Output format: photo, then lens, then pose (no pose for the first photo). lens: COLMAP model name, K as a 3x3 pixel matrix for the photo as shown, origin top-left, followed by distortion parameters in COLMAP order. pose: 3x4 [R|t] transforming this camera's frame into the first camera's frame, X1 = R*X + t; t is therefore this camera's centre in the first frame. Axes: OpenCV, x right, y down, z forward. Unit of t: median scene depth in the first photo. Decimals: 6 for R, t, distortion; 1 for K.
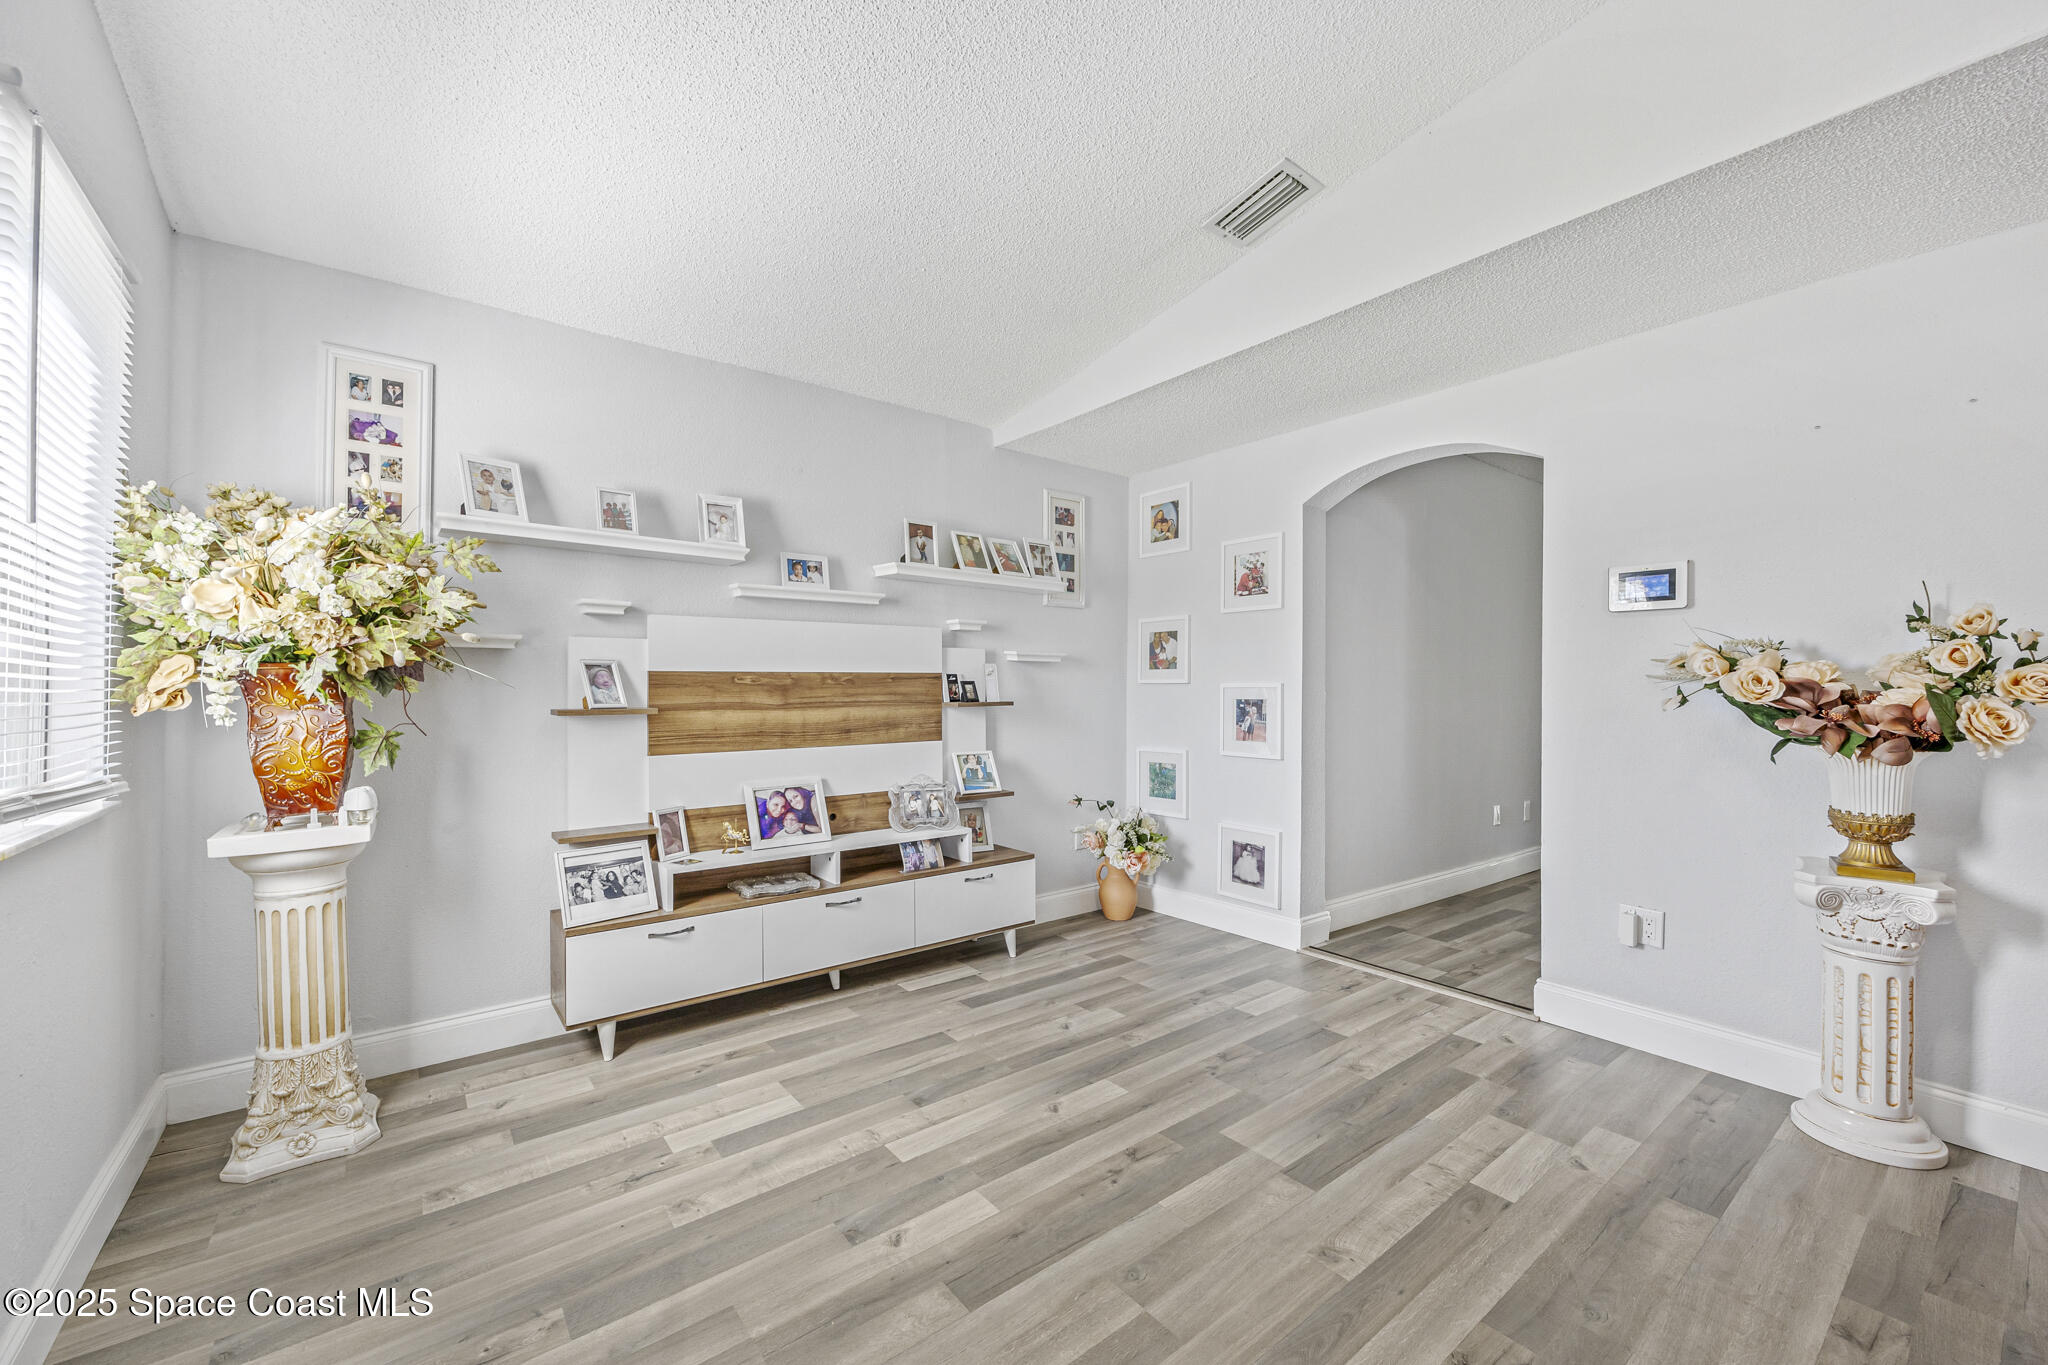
lens RADIAL K [[813.7, 0, 1019.5], [0, 813.7, 666.5], [0, 0, 1]] dist [-0.001817, -0.002684]
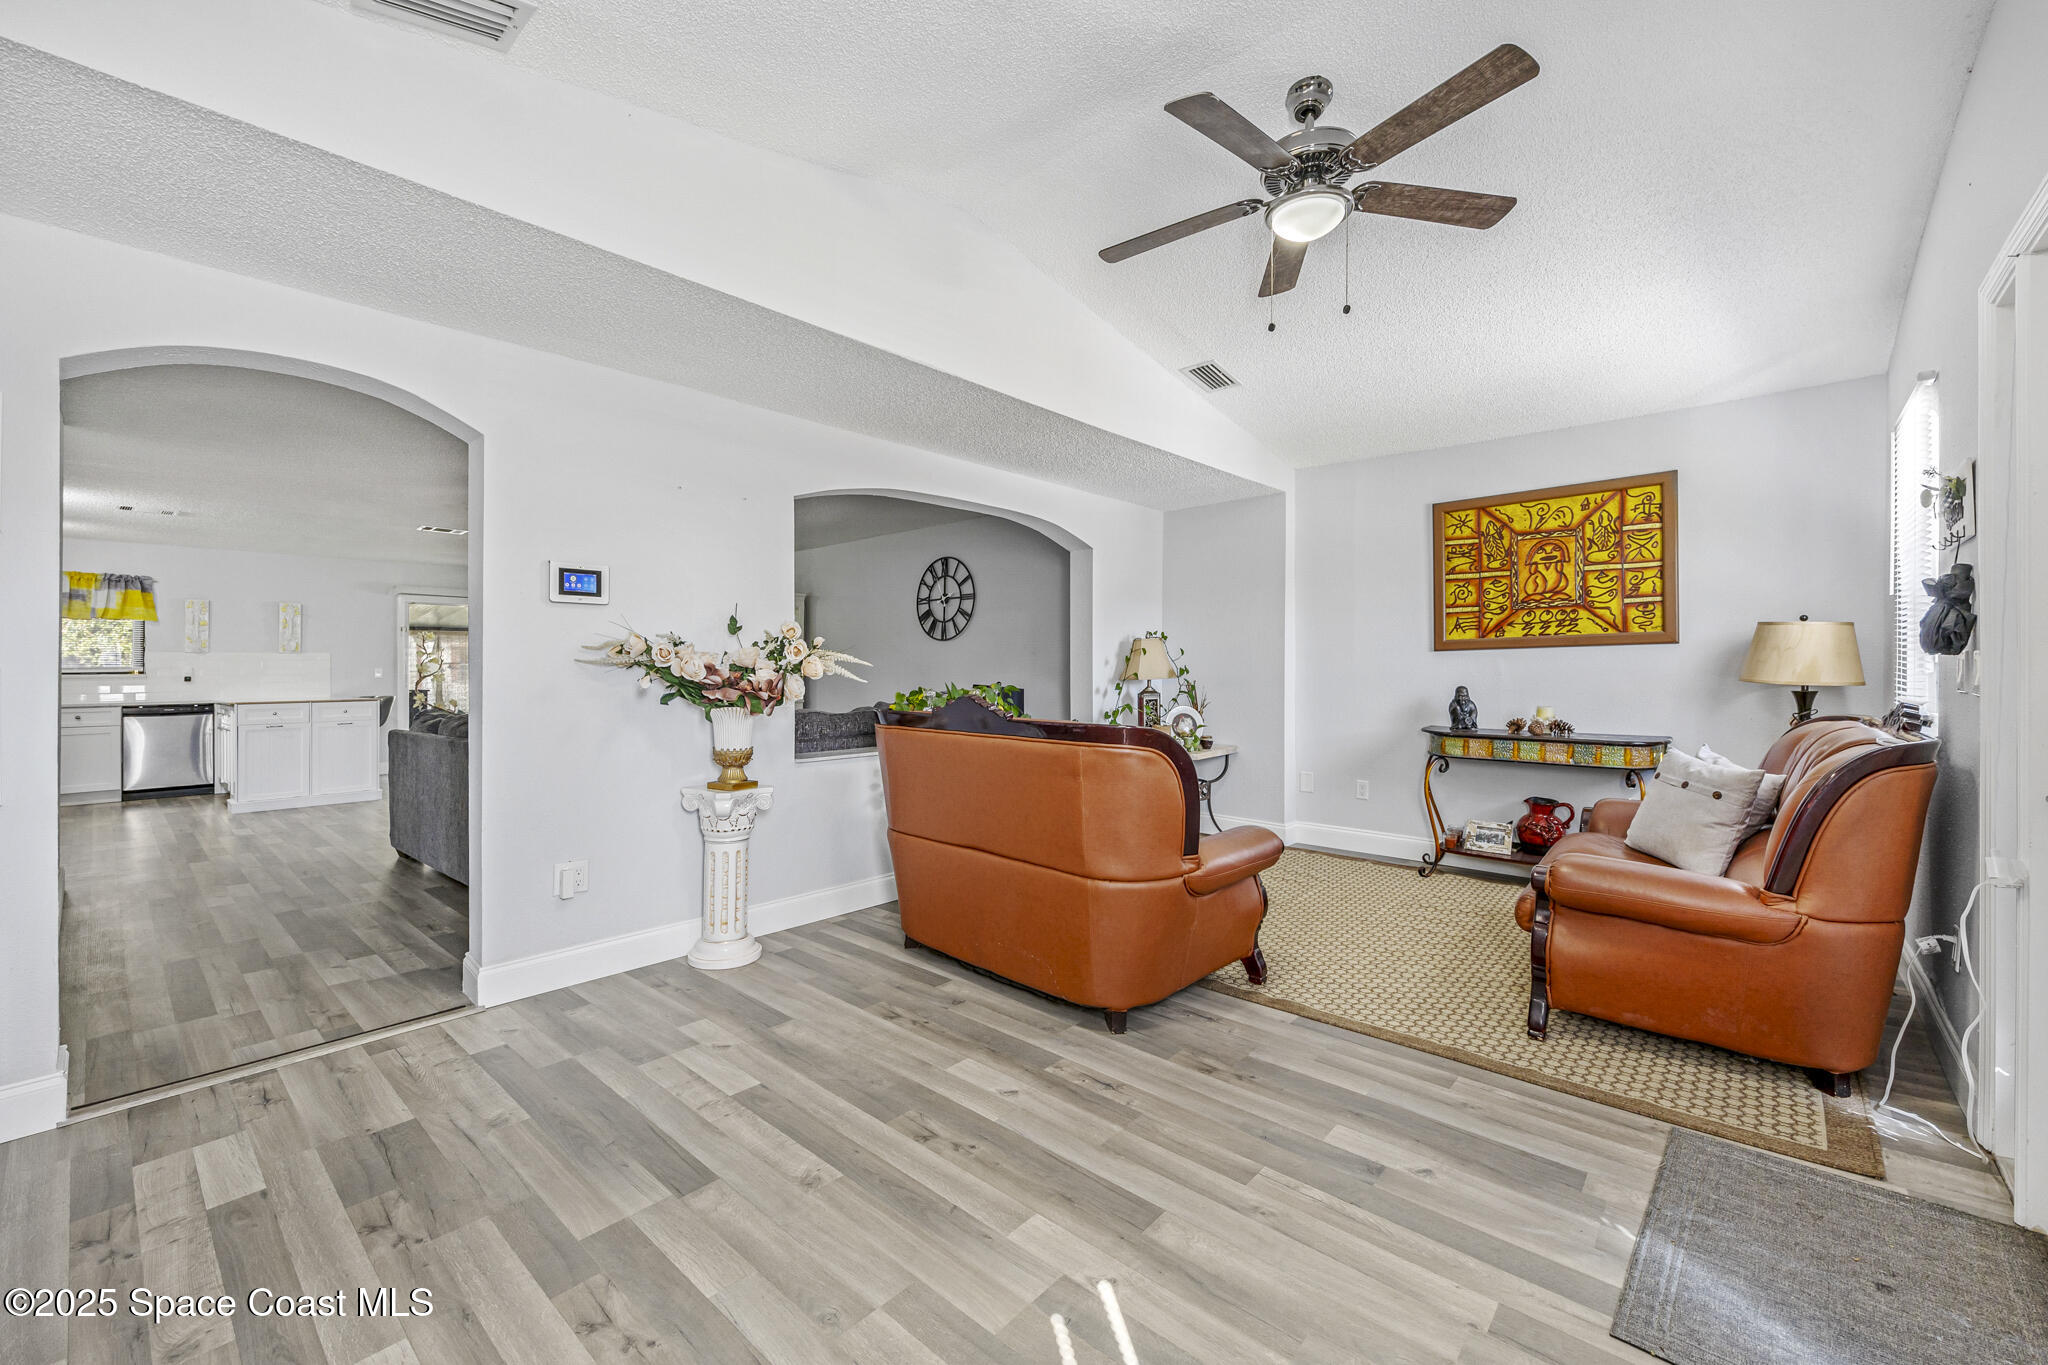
lens RADIAL K [[813.7, 0, 1015.3], [0, 813.7, 677.4], [0, 0, 1]] dist [-0.001817, -0.002684]
pose [[-0.188789, -0.012144, 0.981943, -0.590305], [-0.020594, 0.999753, 0.008405, 0.015398], [-0.981802, -0.018636, -0.188992, 0.740883]]
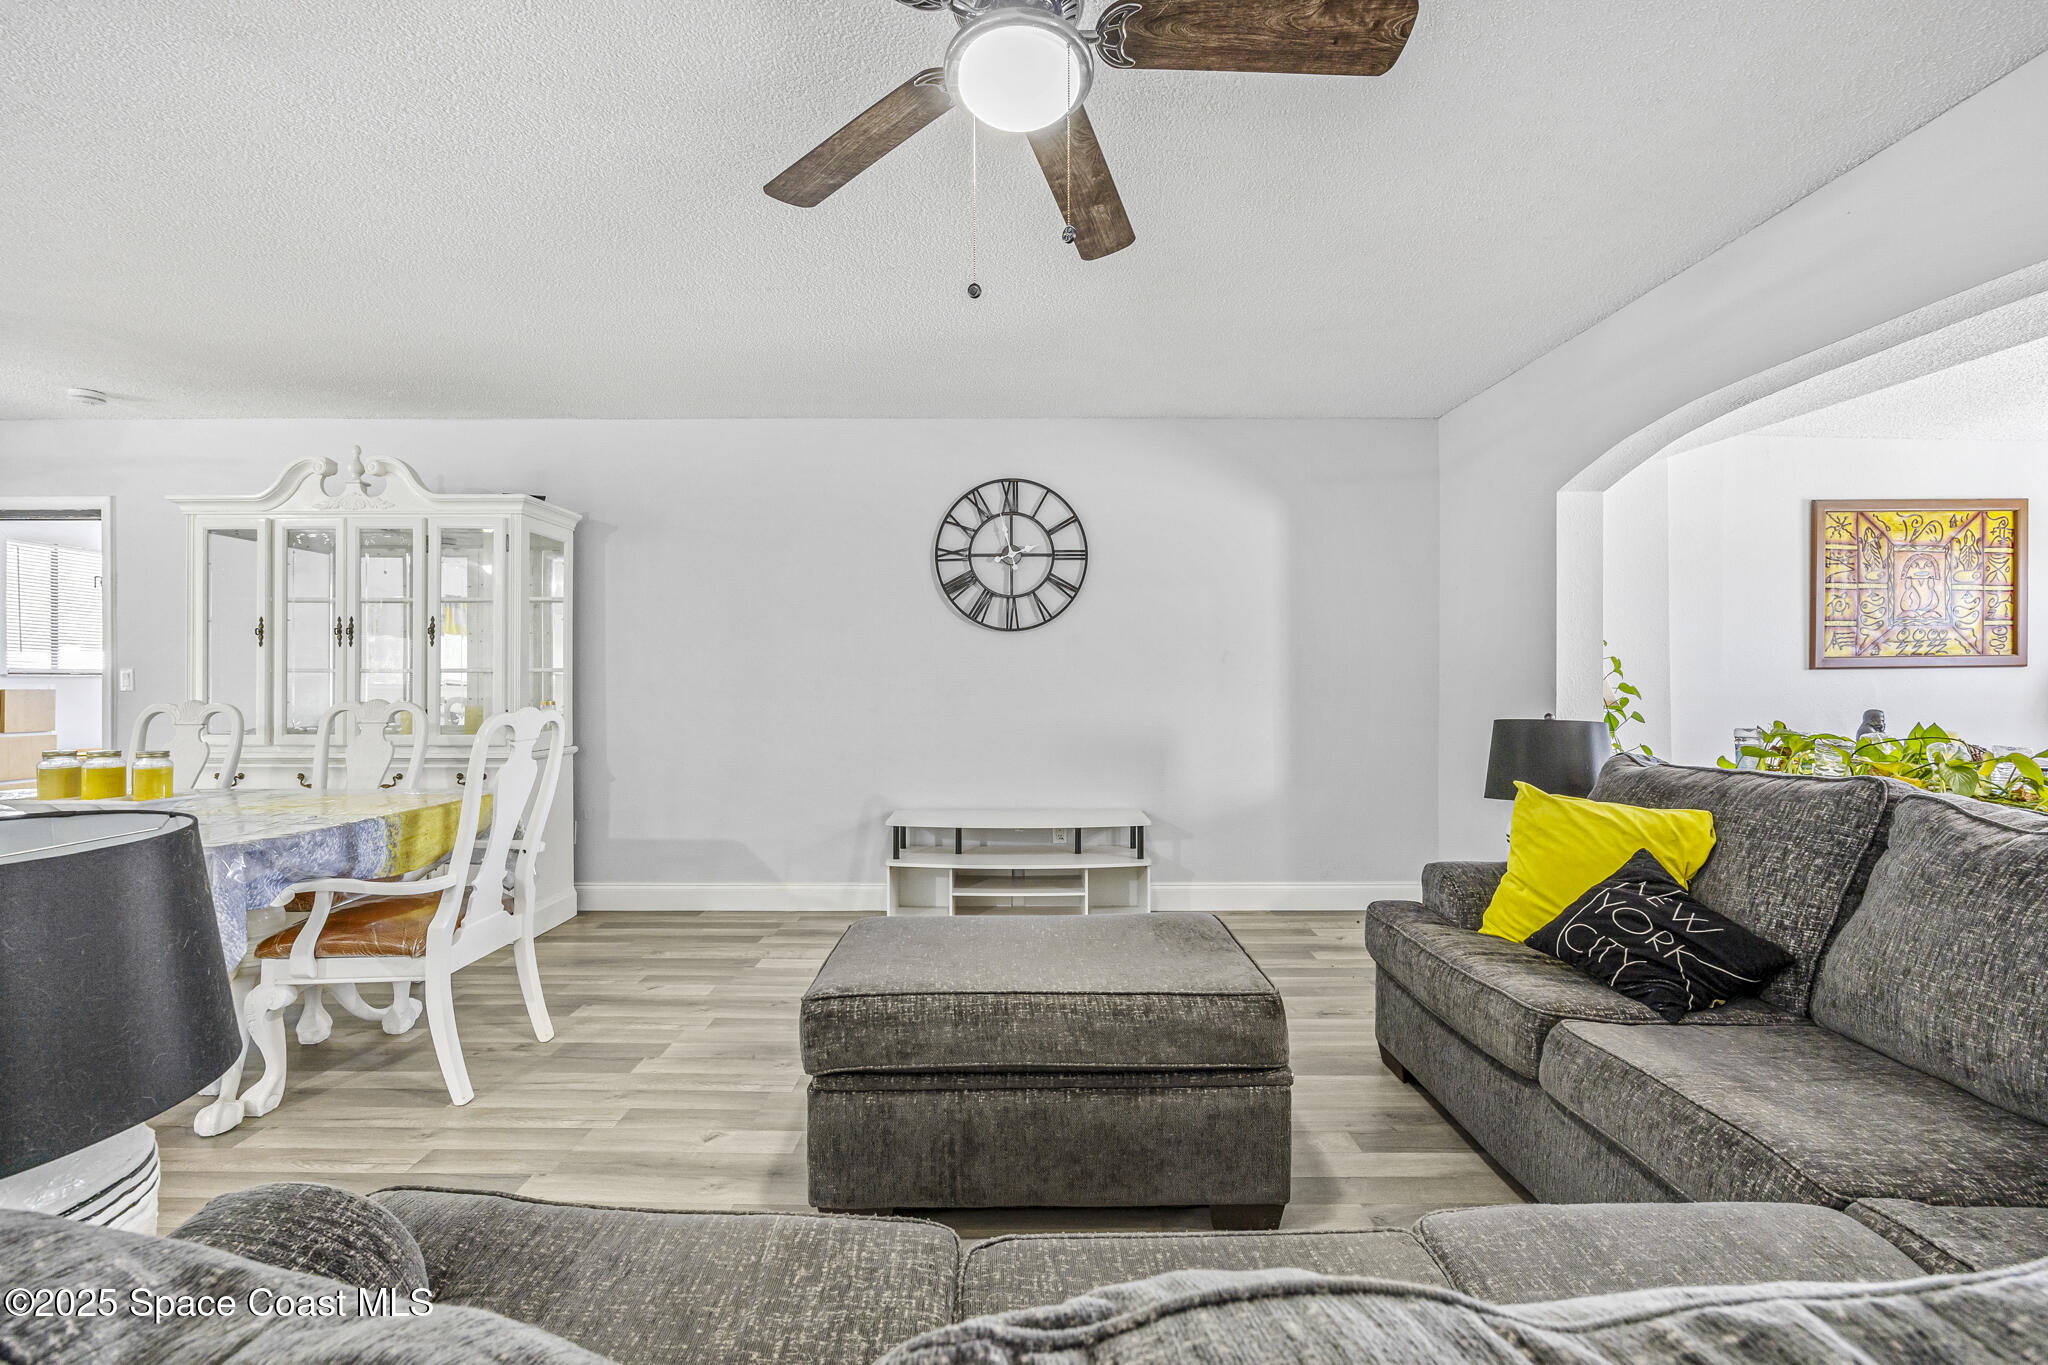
lens RADIAL K [[813.7, 0, 997.9], [0, 813.7, 670.5], [0, 0, 1]] dist [-0.001817, -0.002684]
pose [[-0.795325, -0.000095, 0.606183, 1.867089], [-0.022309, 0.999327, -0.029113, 0.042865], [-0.605773, -0.036678, -0.794792, 1.961676]]
